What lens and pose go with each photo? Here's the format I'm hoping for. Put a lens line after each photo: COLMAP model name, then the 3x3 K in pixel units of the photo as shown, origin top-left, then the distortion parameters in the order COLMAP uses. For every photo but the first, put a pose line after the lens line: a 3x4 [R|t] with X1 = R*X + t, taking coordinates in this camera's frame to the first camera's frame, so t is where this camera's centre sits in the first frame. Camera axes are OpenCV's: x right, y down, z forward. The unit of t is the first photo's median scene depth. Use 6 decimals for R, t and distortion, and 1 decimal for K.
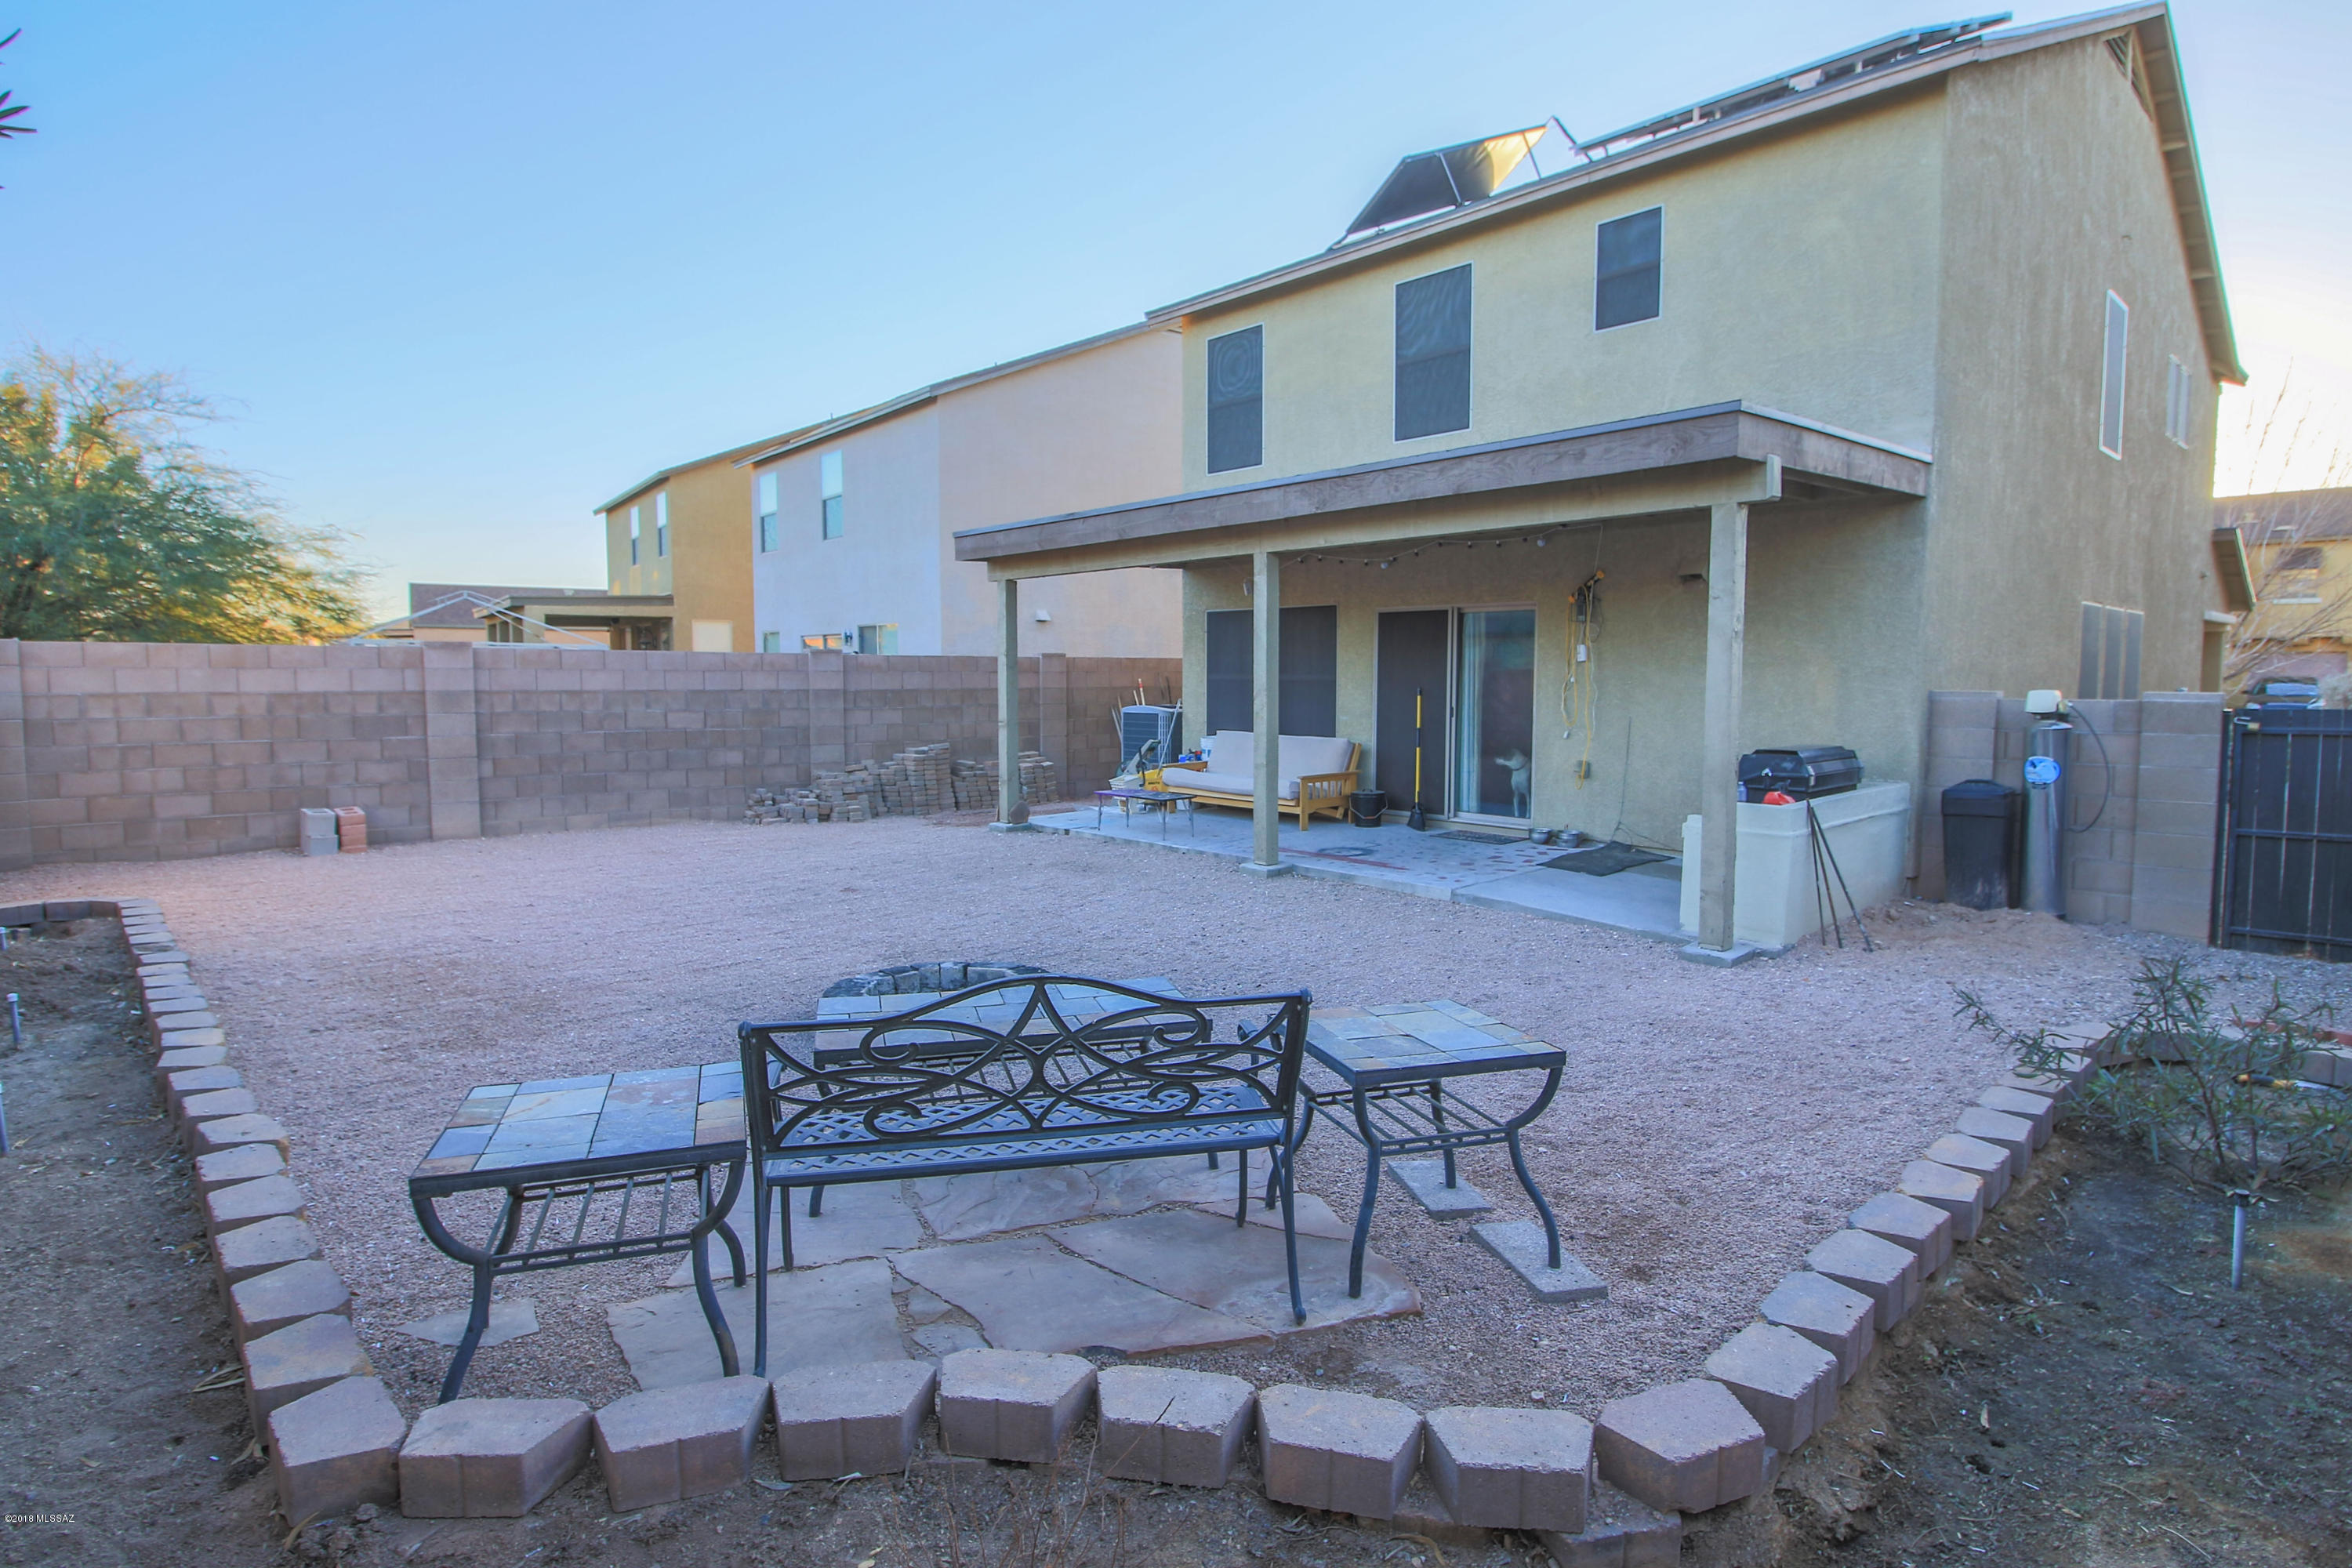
lens RADIAL K [[1078.8, 0, 1173.0], [0, 1078.8, 773.2], [0, 0, 1]] dist [-0.006747, -0.009061]
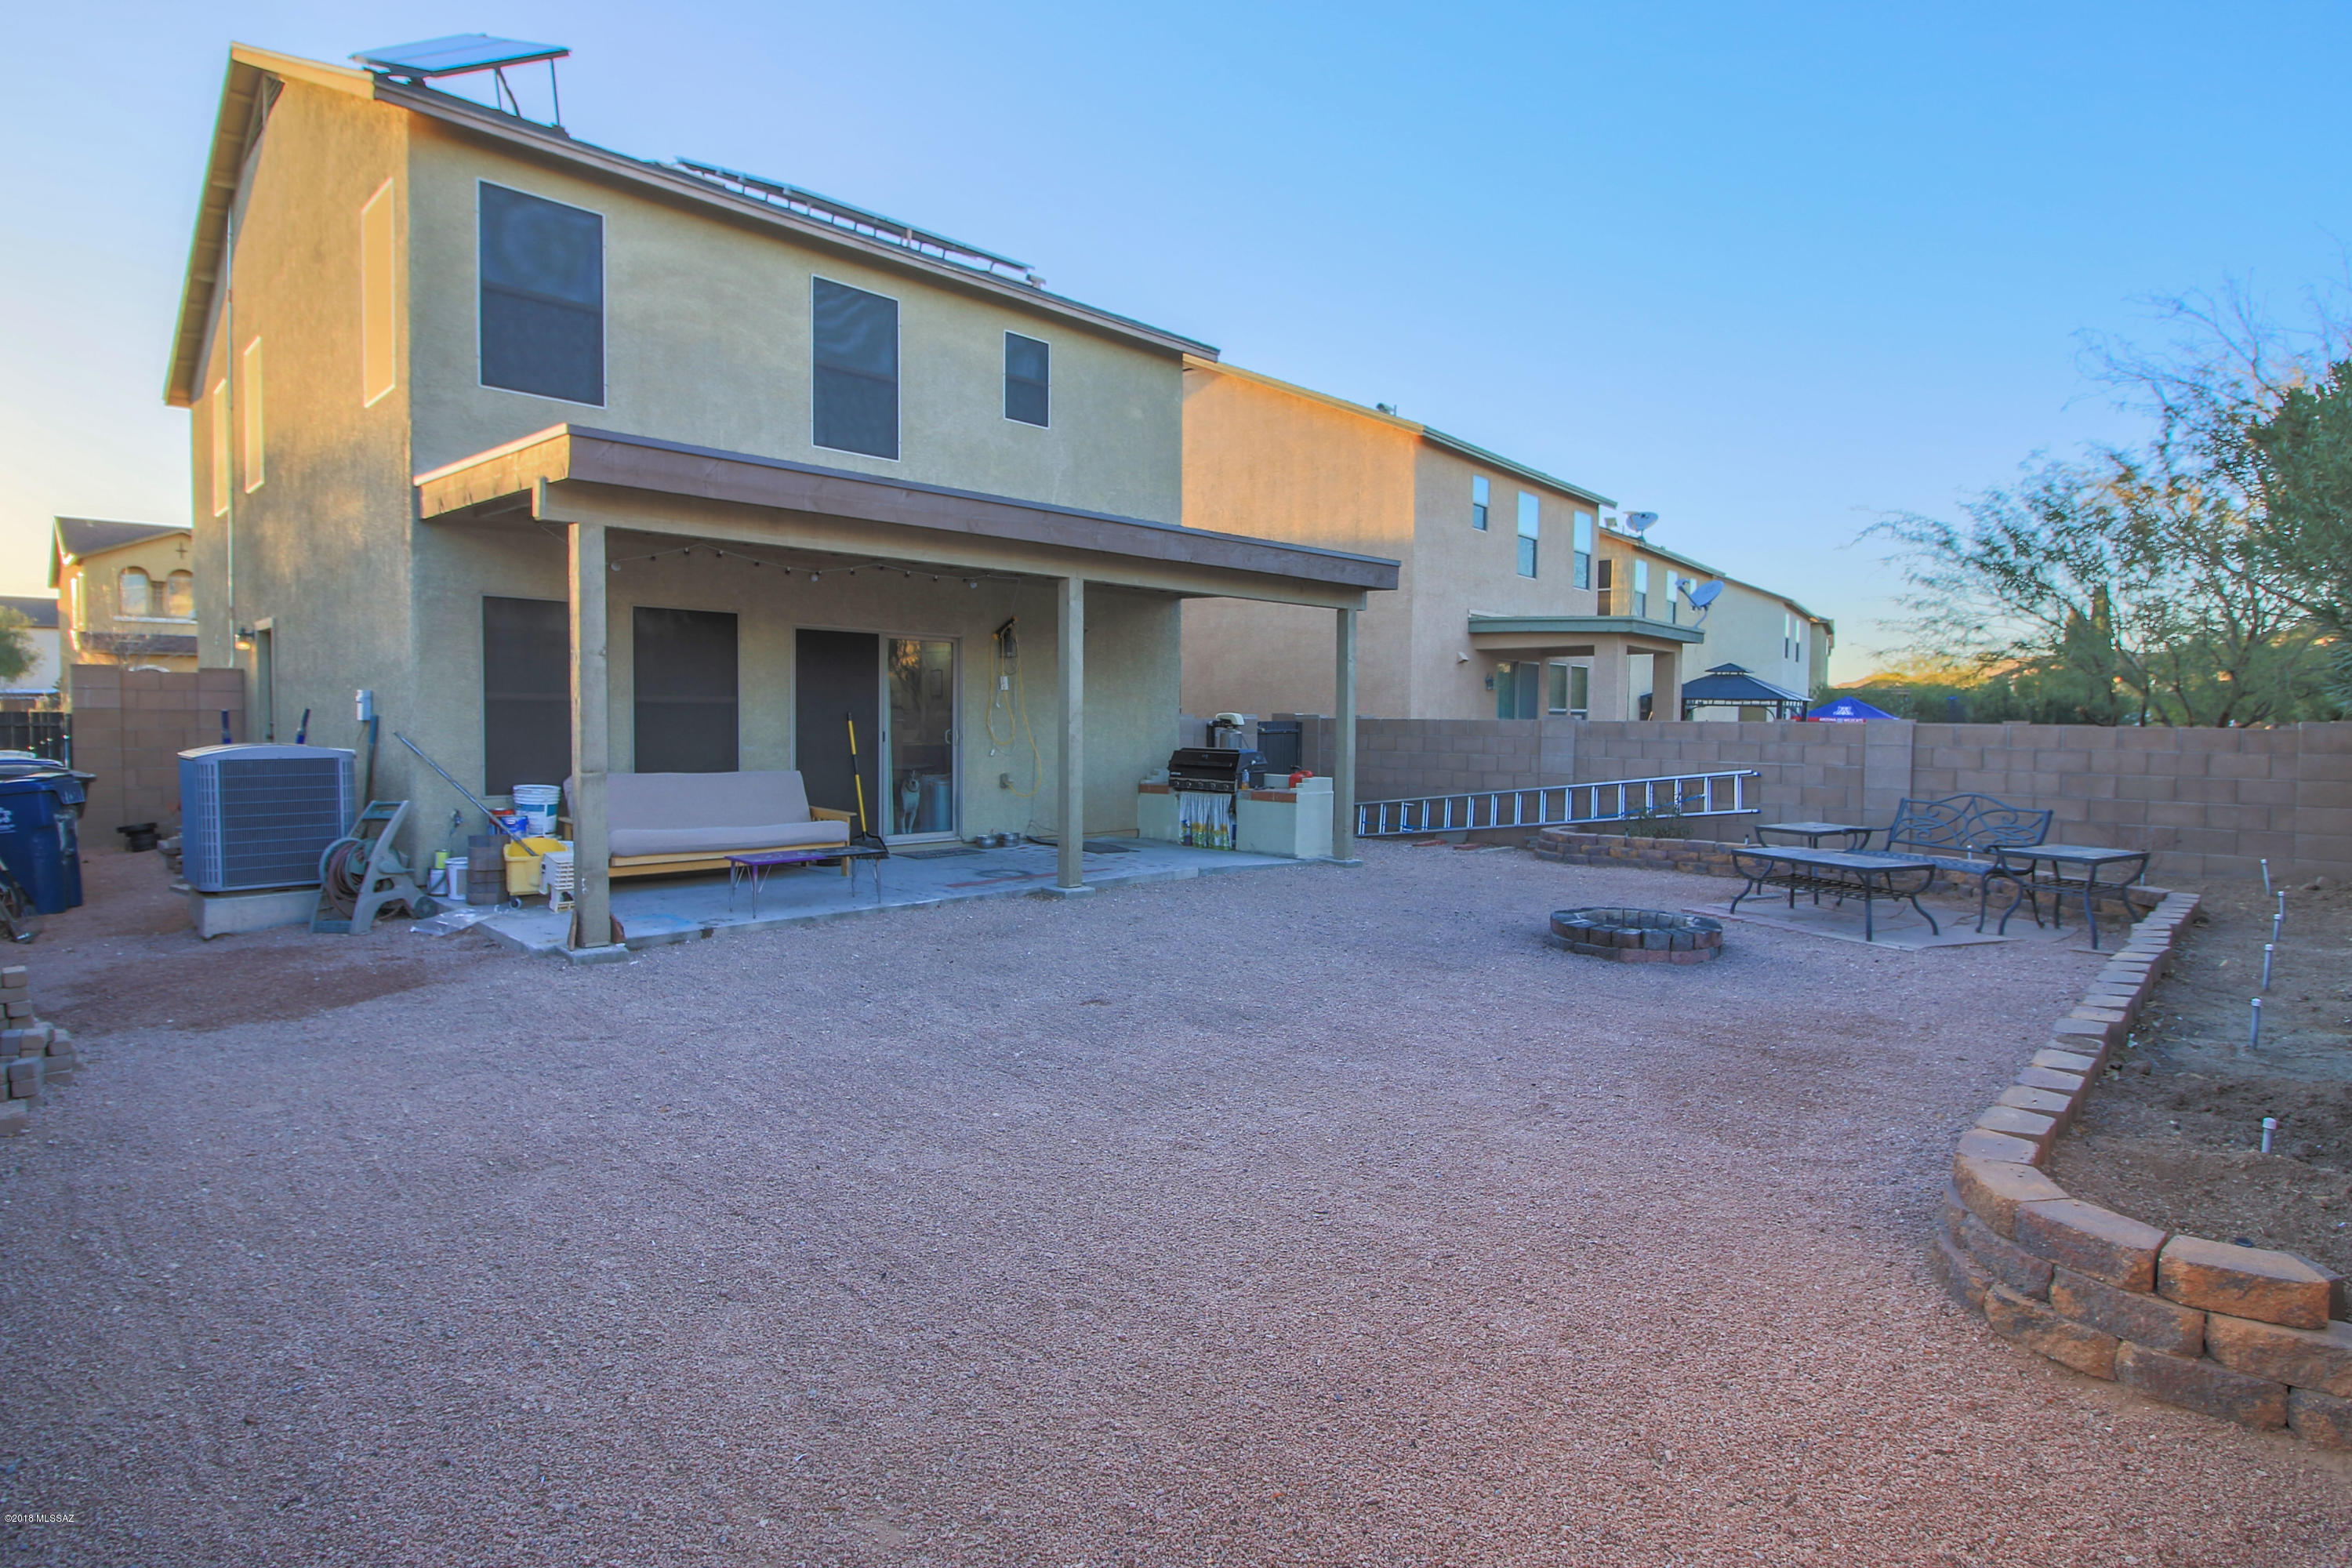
lens RADIAL K [[1078.8, 0, 1177.5], [0, 1078.8, 767.7], [0, 0, 1]] dist [-0.006747, -0.009061]
pose [[0.055893, -0.050477, 0.997160, -0.774285], [0.077564, 0.995923, 0.046067, -0.056309], [-0.995419, 0.074768, 0.059580, 0.717024]]
